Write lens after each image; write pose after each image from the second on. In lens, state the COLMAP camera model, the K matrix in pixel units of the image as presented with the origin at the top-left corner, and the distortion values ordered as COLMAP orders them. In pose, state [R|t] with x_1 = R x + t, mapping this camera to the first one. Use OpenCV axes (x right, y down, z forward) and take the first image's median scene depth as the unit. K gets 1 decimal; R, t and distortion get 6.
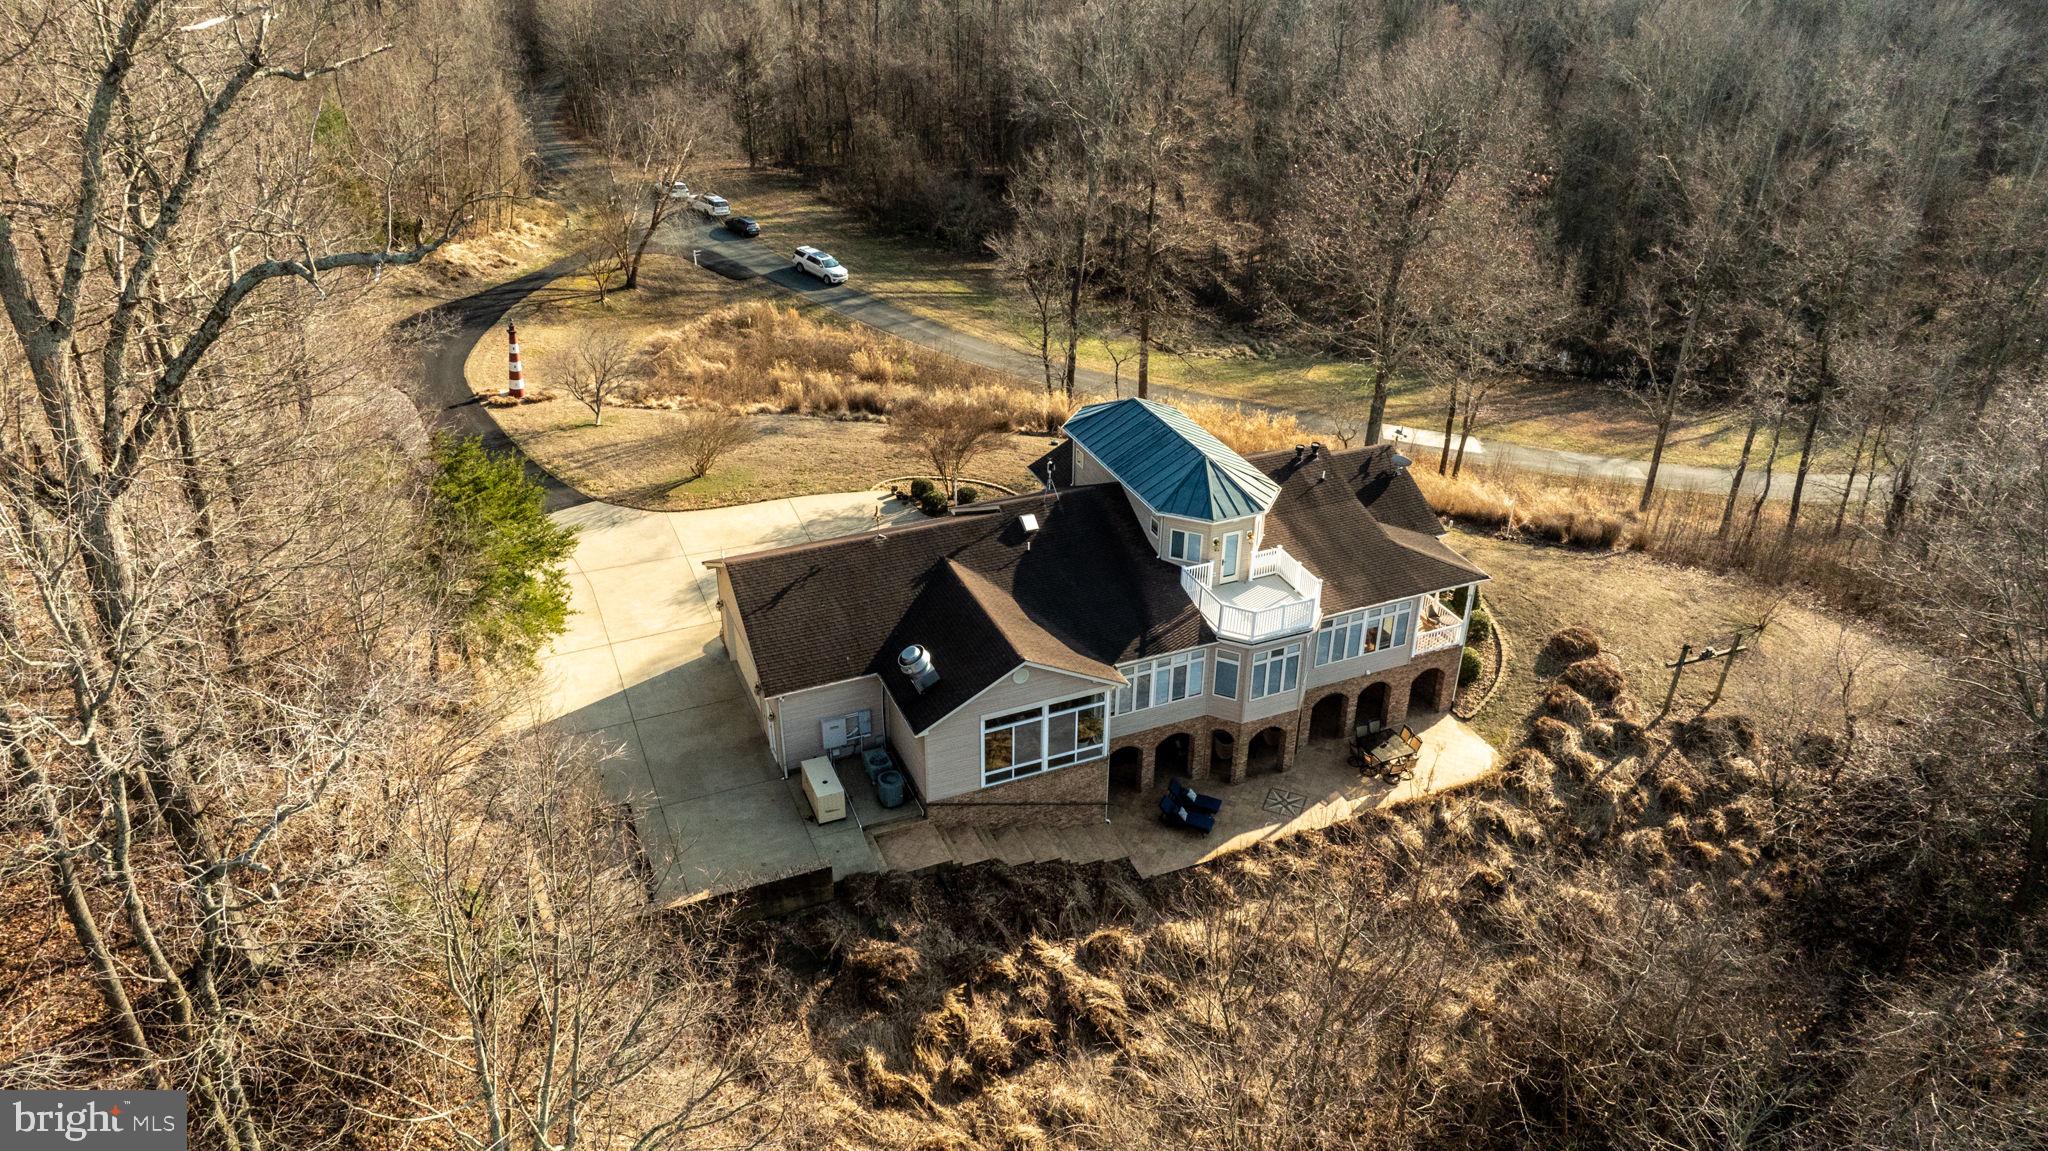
lens RADIAL K [[1449.9, 0, 1027.6], [0, 1449.9, 574.8], [0, 0, 1]] dist [-0.028599, 0.017316]
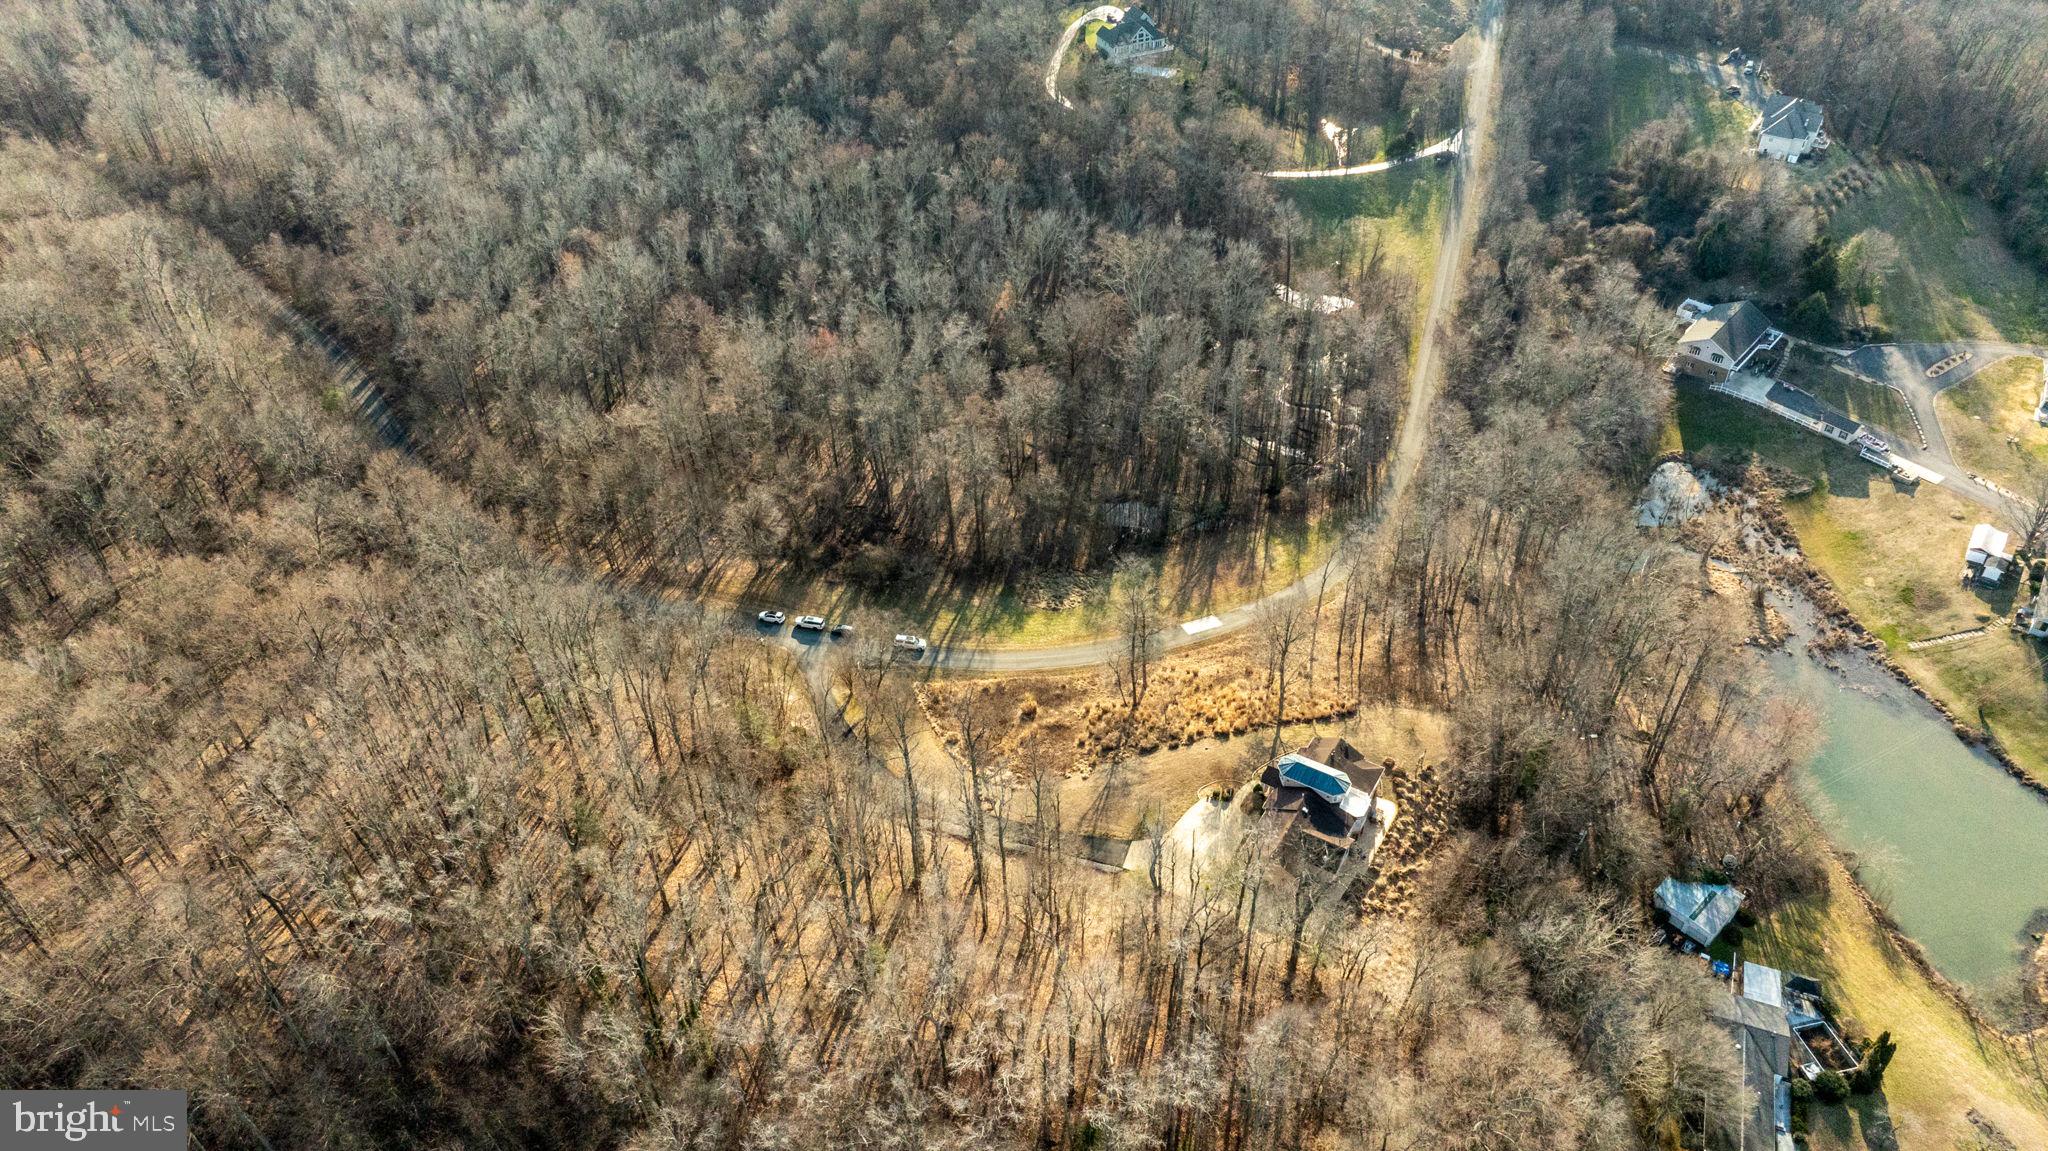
lens RADIAL K [[1449.9, 0, 1022.5], [0, 1449.9, 577.1], [0, 0, 1]] dist [-0.028599, 0.017316]
pose [[0.811538, -0.396761, 0.428937, -2.104919], [0.312015, 0.914942, 0.255984, -1.904647], [-0.494017, -0.073906, 0.866306, -2.060531]]
